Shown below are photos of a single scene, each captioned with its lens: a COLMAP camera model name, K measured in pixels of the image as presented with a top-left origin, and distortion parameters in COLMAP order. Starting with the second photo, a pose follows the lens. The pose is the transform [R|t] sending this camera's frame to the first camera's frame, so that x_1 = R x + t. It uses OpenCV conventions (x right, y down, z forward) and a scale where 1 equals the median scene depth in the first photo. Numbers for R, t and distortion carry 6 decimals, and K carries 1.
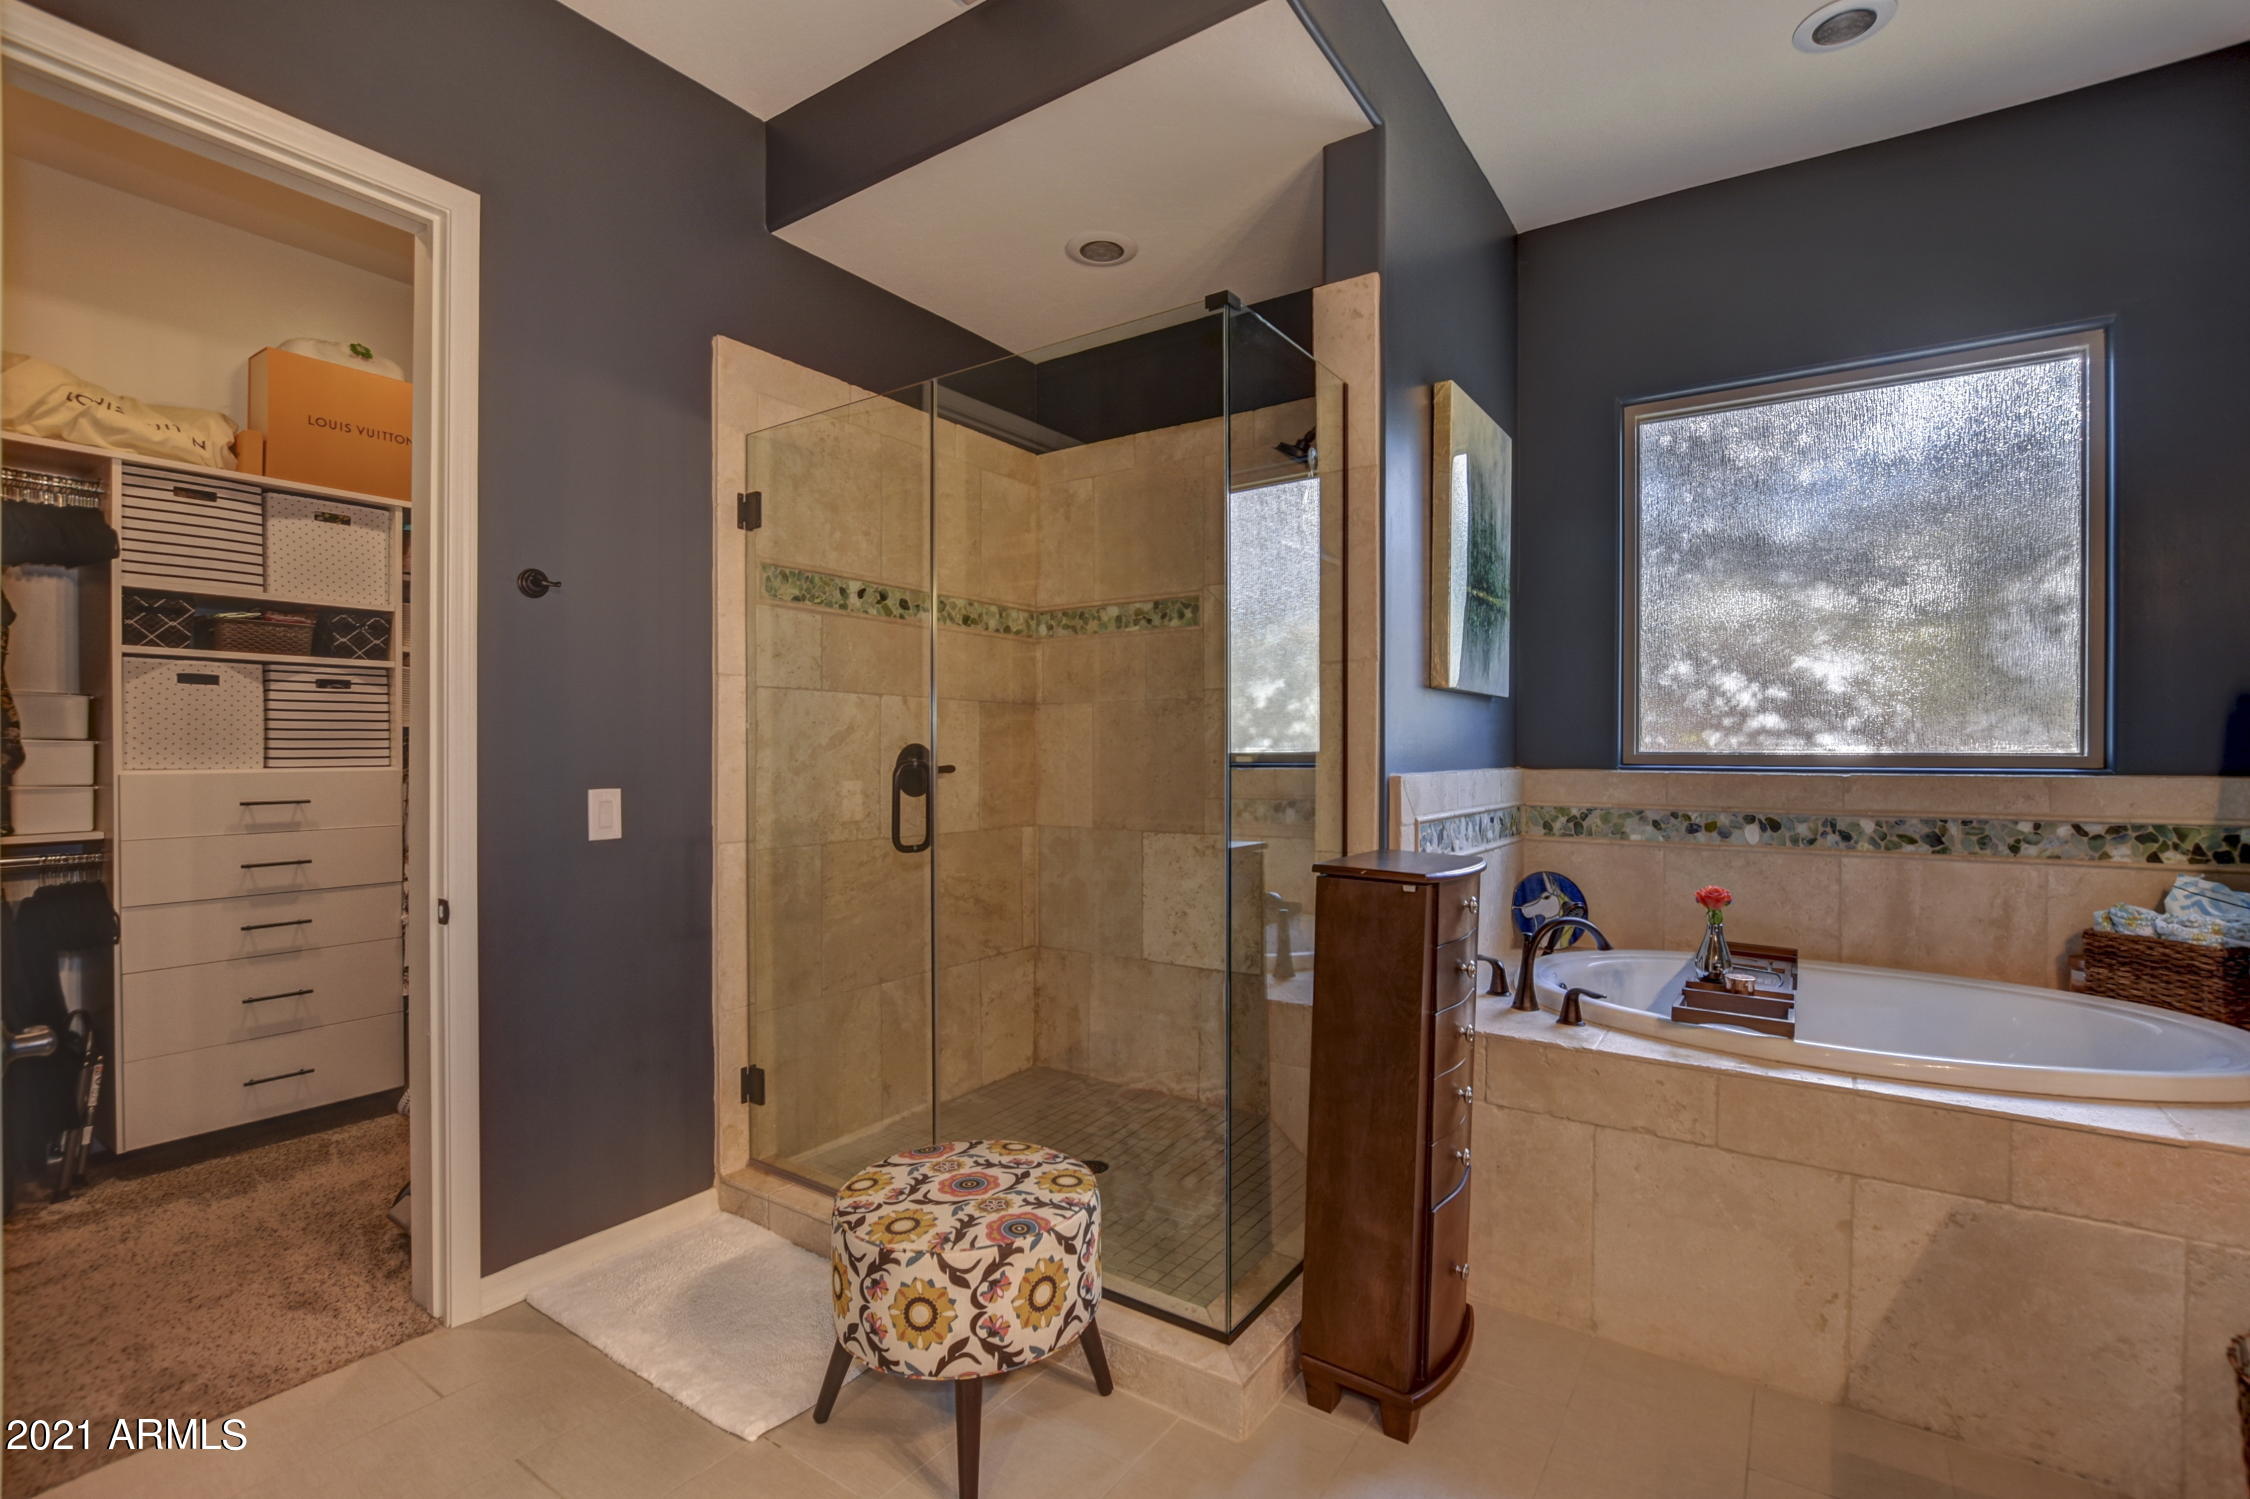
lens RADIAL K [[1012.2, 0, 1128.3], [0, 1012.2, 758.3], [0, 0, 1]] dist [-0.024652, 0.006275]
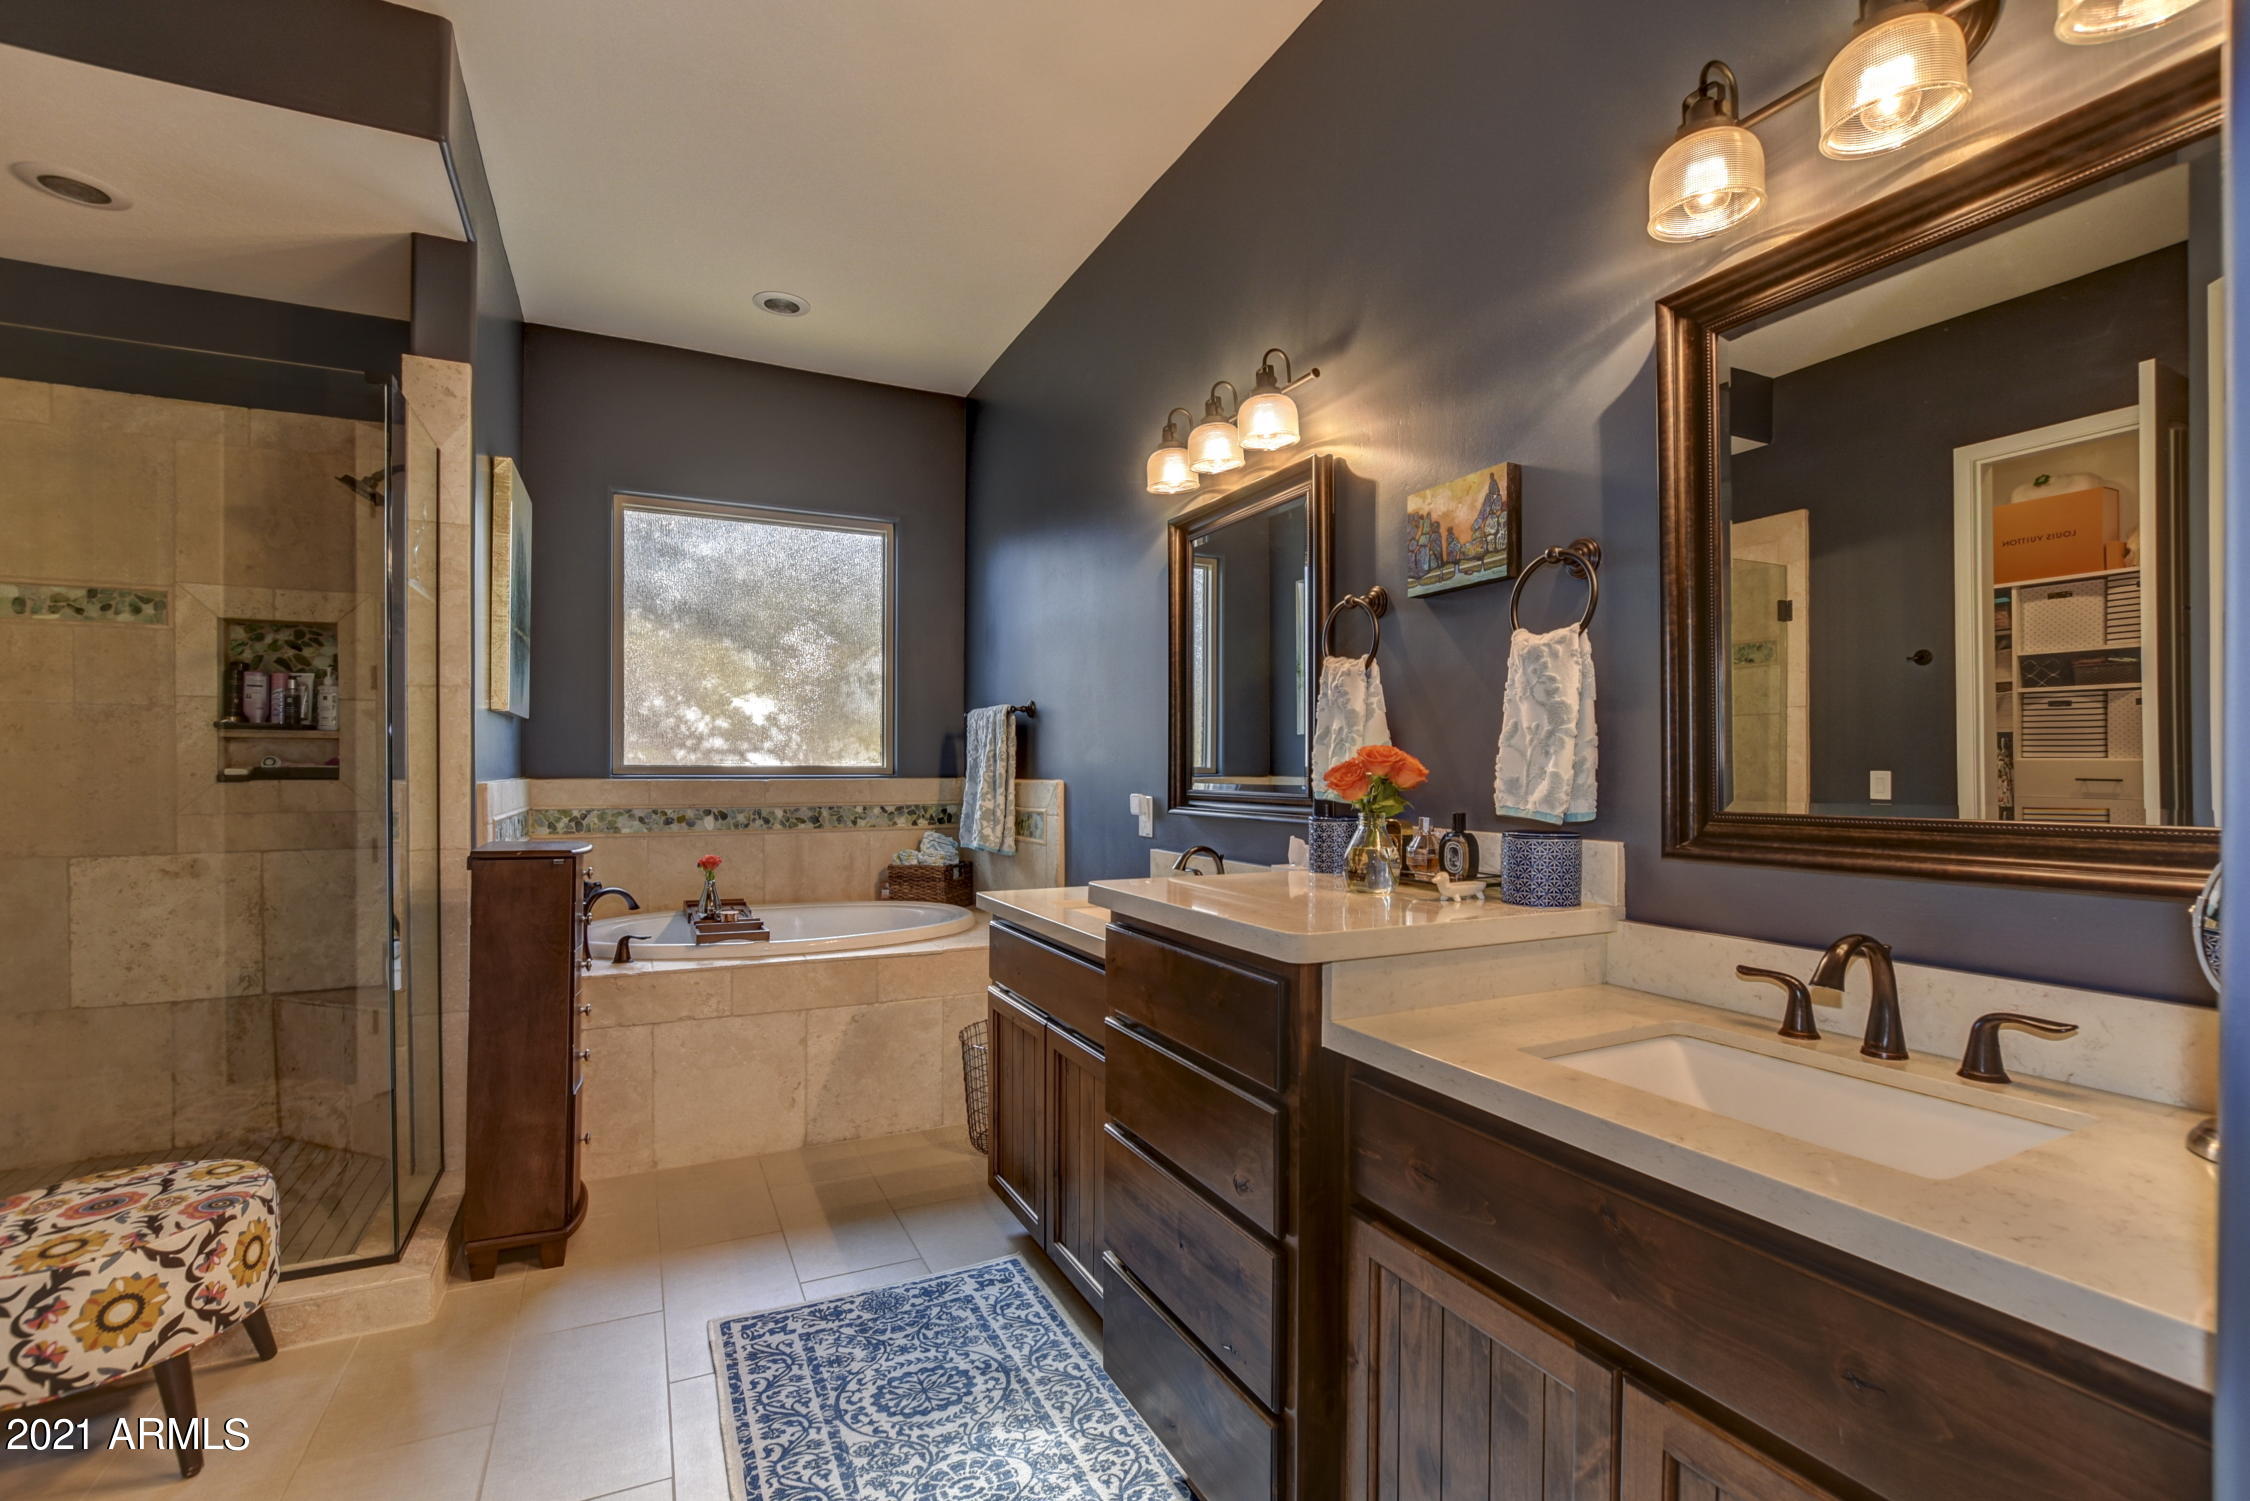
lens RADIAL K [[1006.5, 0, 1128.9], [0, 1006.5, 751.0], [0, 0, 1]] dist [-0.015106, 0.000746]
pose [[0.495645, 0.013021, 0.868427, -0.393926], [0.006241, 0.999808, -0.018553, 0.005531], [-0.868503, 0.014615, 0.495469, -0.269025]]
